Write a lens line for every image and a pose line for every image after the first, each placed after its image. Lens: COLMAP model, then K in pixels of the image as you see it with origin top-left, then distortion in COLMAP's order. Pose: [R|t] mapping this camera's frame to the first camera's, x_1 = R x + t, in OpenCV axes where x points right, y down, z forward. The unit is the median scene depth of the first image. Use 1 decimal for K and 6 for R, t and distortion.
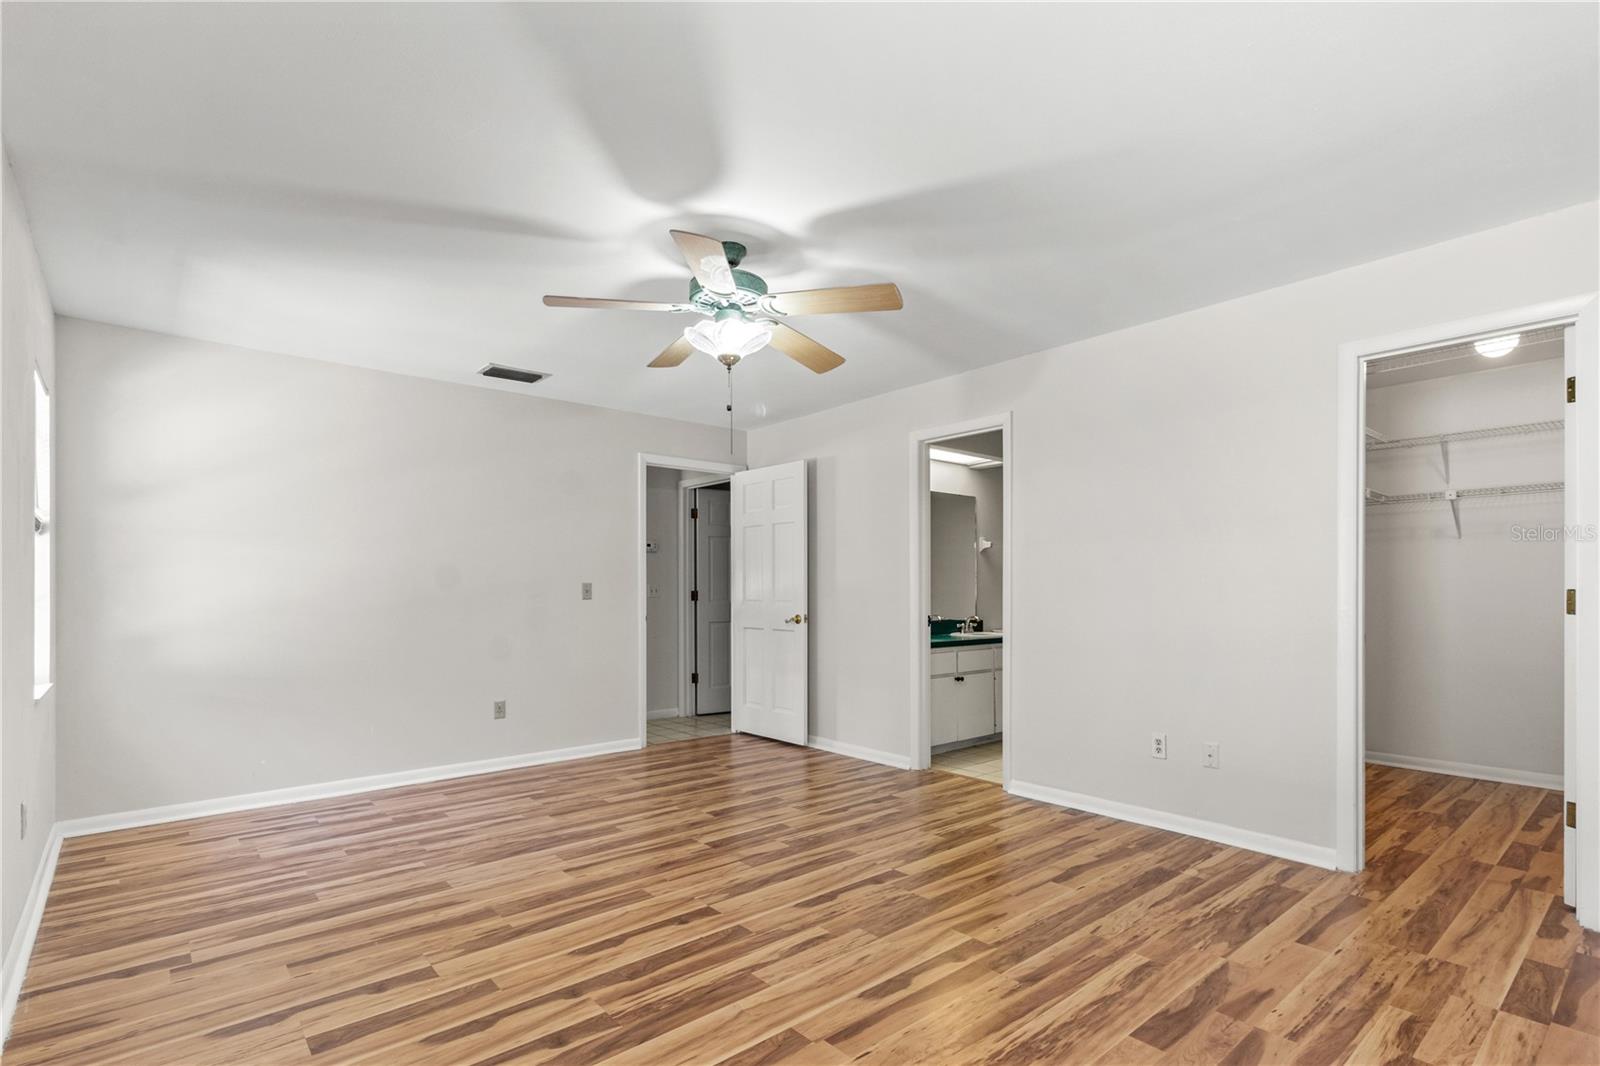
lens RADIAL K [[771.0, 0, 820.2], [0, 771.0, 592.1], [0, 0, 1]] dist [-0.001888, 0.004026]
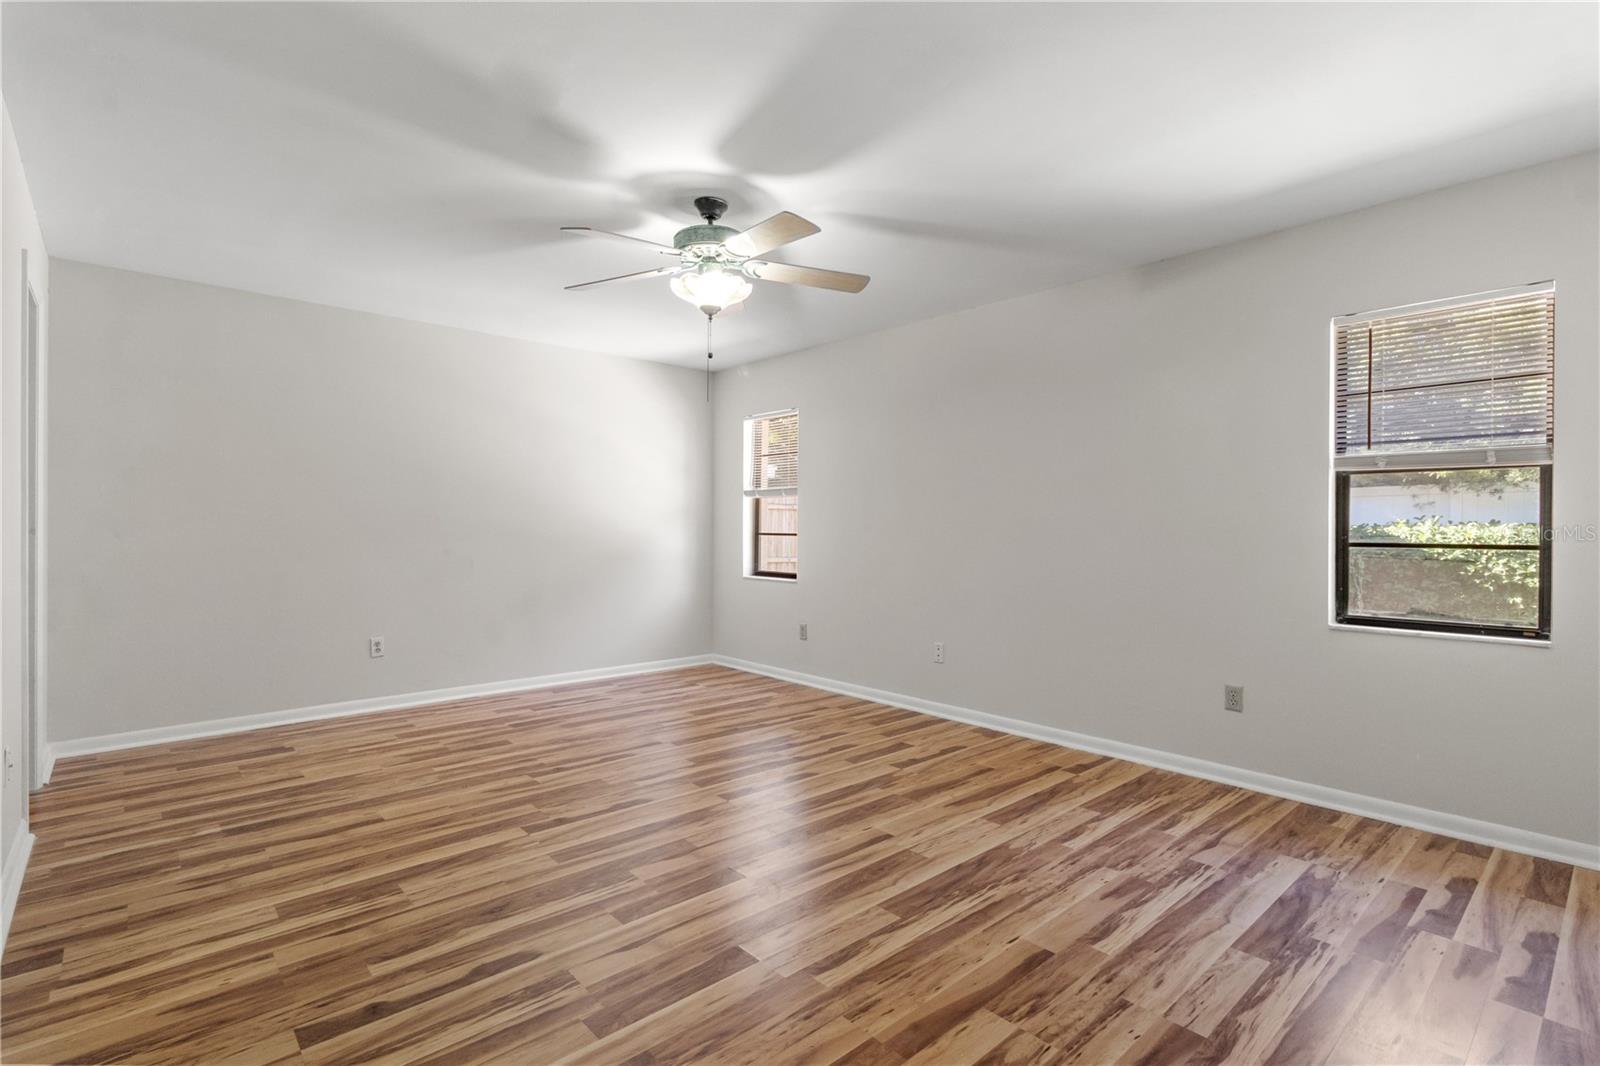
lens RADIAL K [[771.0, 0, 805.1], [0, 771.0, 534.1], [0, 0, 1]] dist [-0.001888, 0.004026]
pose [[-0.999935, -0.000504, -0.011430, -0.233338], [-0.000623, 0.999946, 0.010384, -0.002958], [0.011424, 0.010391, -0.999881, 2.023021]]
